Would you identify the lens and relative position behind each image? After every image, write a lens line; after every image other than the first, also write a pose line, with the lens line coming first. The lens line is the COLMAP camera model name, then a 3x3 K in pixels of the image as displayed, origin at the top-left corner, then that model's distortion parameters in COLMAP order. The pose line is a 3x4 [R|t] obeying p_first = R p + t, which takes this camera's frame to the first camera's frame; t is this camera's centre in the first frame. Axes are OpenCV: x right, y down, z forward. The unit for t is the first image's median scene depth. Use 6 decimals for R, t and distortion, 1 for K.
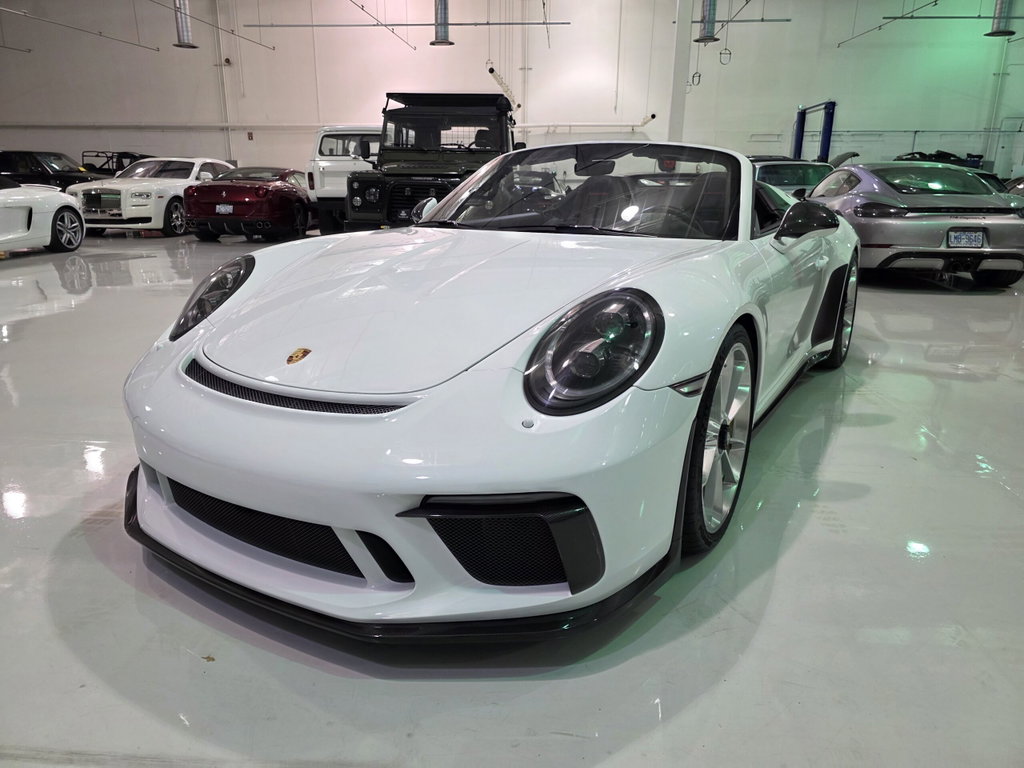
lens RADIAL K [[692.7, 0, 512.9], [0, 692.7, 375.6], [0, 0, 1]] dist [0.058622, -0.056606]
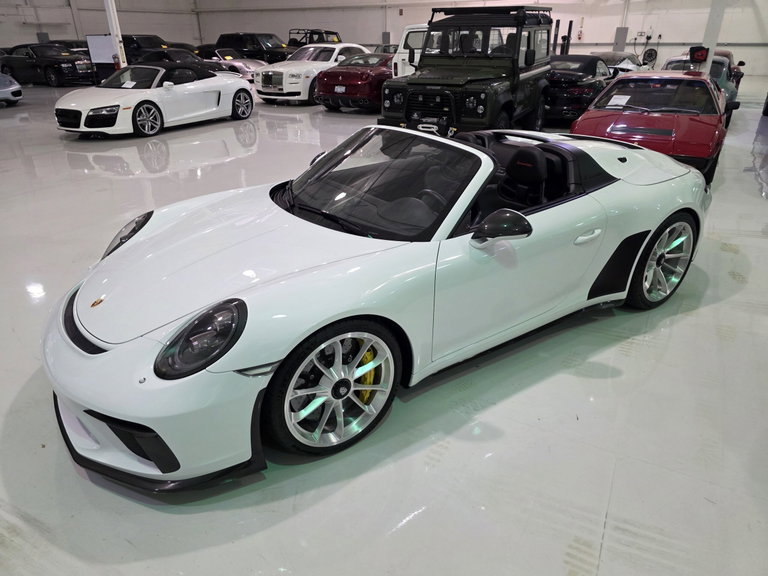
lens RADIAL K [[519.5, 0, 380.4], [0, 519.5, 292.7], [0, 0, 1]] dist [0.058622, -0.056606]
pose [[0.910821, 0.171652, -0.375419, 0.152582], [-0.098374, 0.973501, 0.206444, -0.071276], [0.400908, -0.151102, 0.903571, 0.008494]]
